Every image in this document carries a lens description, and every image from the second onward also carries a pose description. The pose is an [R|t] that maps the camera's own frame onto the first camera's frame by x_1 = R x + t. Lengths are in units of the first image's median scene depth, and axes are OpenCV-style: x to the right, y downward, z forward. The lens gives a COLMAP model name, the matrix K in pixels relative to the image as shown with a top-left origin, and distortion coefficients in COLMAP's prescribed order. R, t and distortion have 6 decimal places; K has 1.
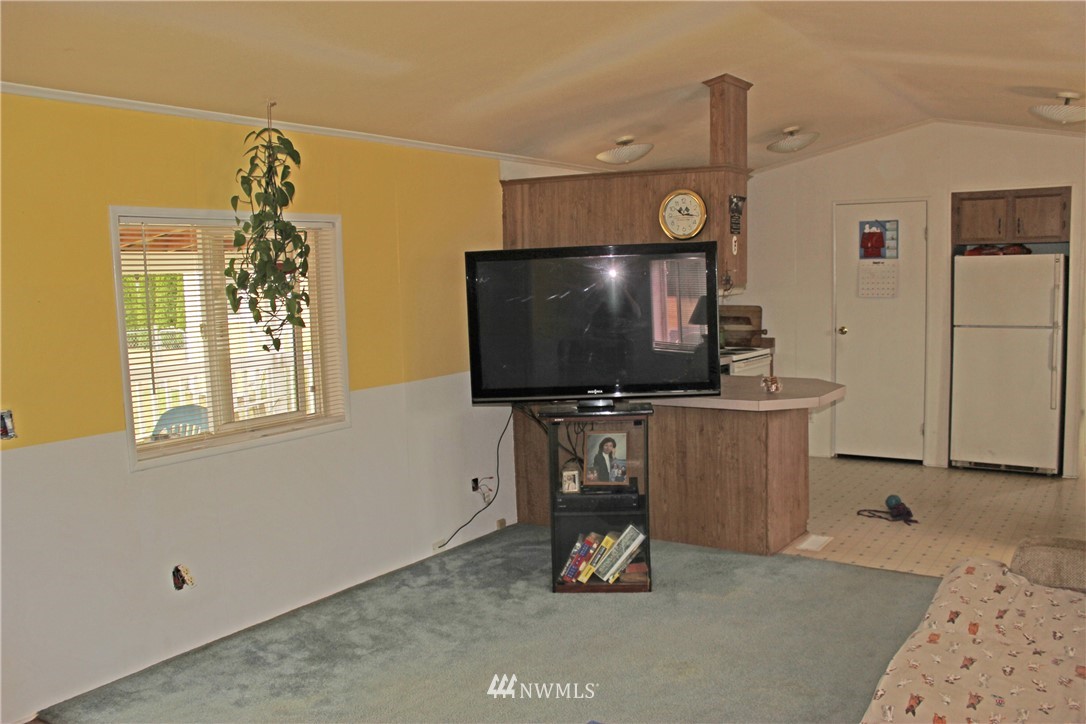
lens RADIAL K [[922.4, 0, 541.4], [0, 922.4, 364.4], [0, 0, 1]] dist [-0.145040, 0.121626]
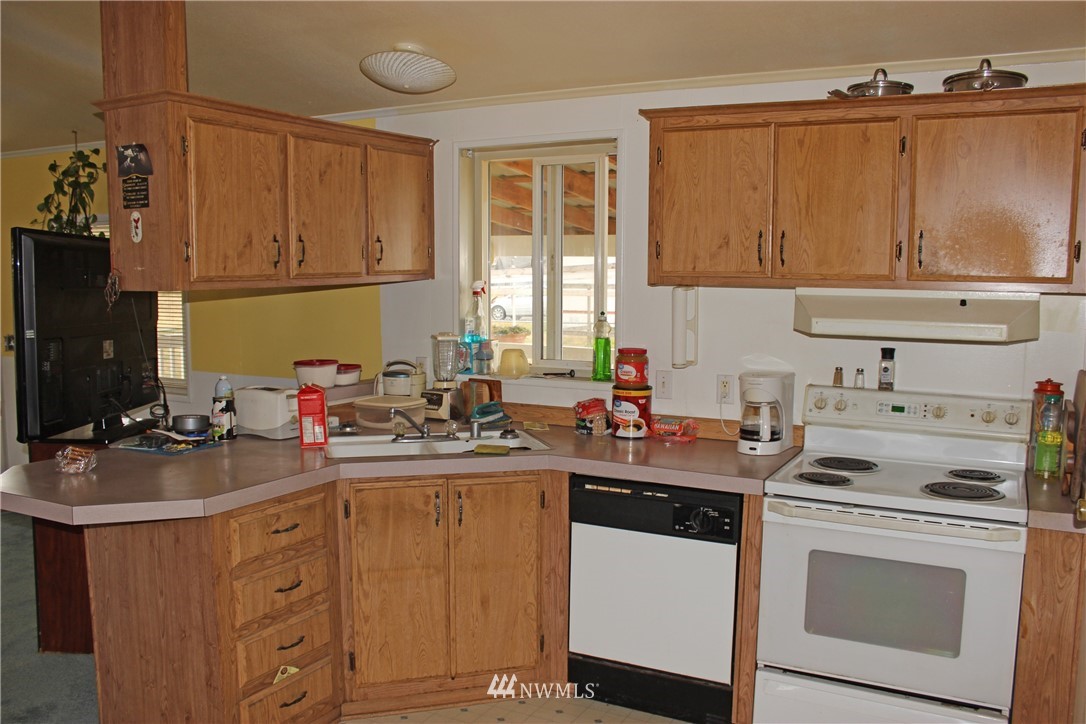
lens RADIAL K [[922.4, 0, 540.2], [0, 922.4, 370.5], [0, 0, 1]] dist [-0.145040, 0.121626]
pose [[0.105567, 0.133922, -0.985353, 0.615159], [-0.108272, 0.986547, 0.122484, -0.100416], [0.988500, 0.093755, 0.118647, 0.876134]]
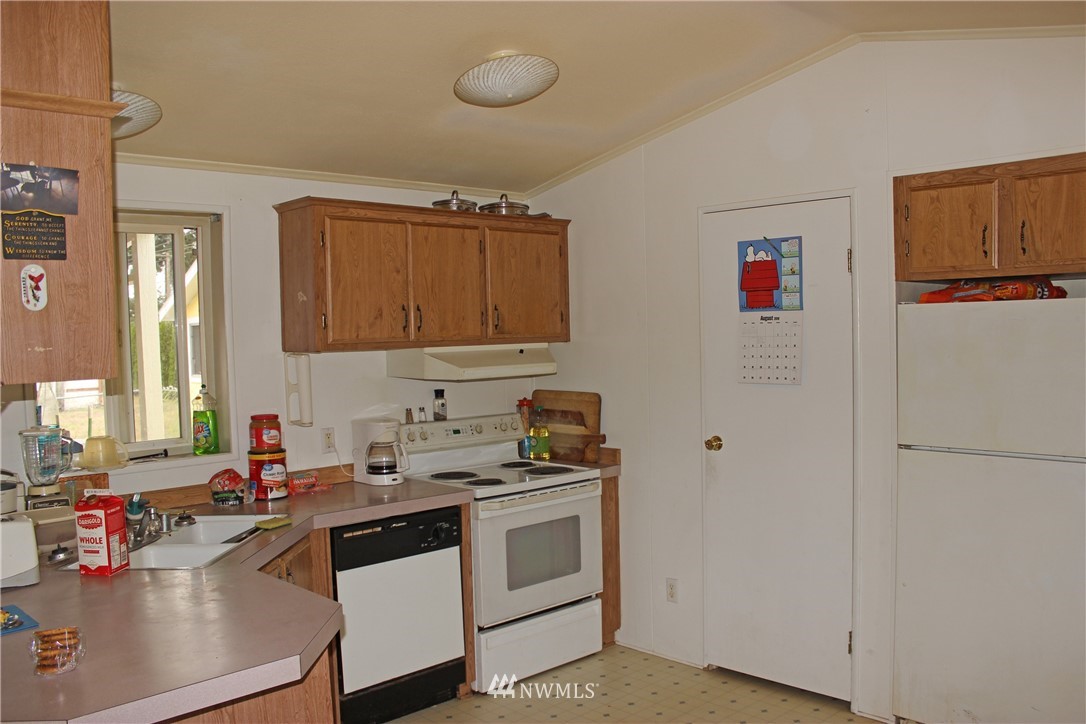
lens RADIAL K [[922.4, 0, 540.2], [0, 922.4, 371.6], [0, 0, 1]] dist [-0.145040, 0.121626]
pose [[0.976682, 0.009395, -0.214483, 0.377345], [-0.019960, 0.998689, -0.047142, -0.056759], [0.213759, 0.050324, 0.975589, 0.480237]]
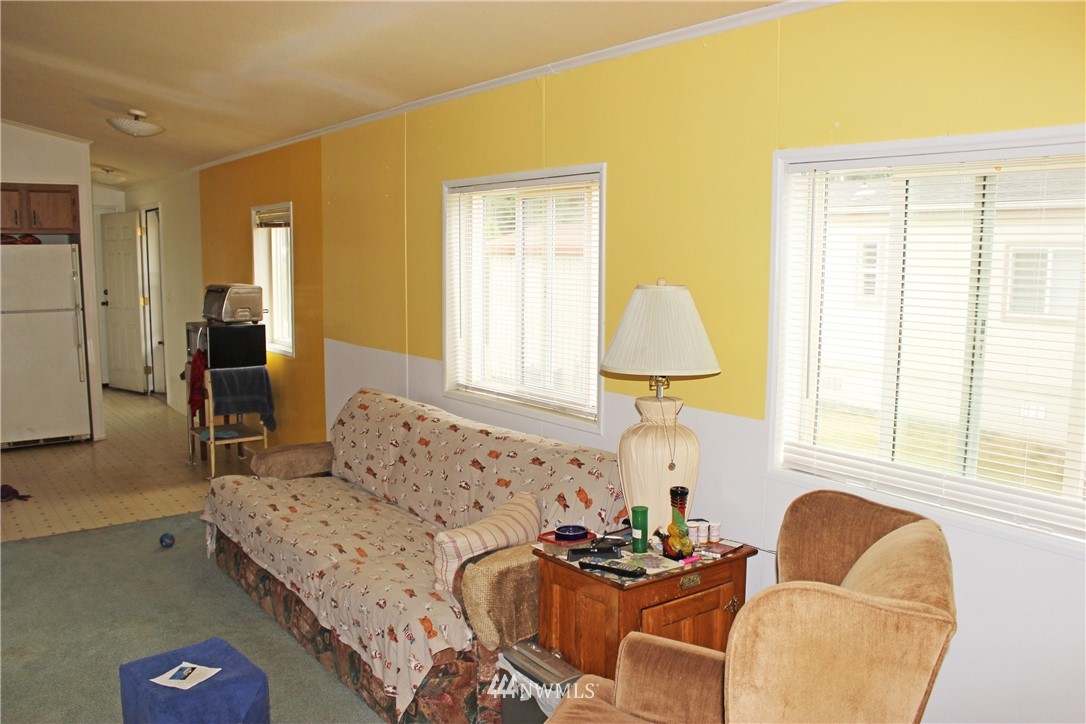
lens RADIAL K [[922.4, 0, 563.1], [0, 922.4, 364.6], [0, 0, 1]] dist [-0.145040, 0.121626]
pose [[0.318077, -0.094042, 0.943389, -0.286519], [0.089316, 0.993615, 0.068935, 0.004908], [-0.943848, 0.062333, 0.324446, 0.052866]]
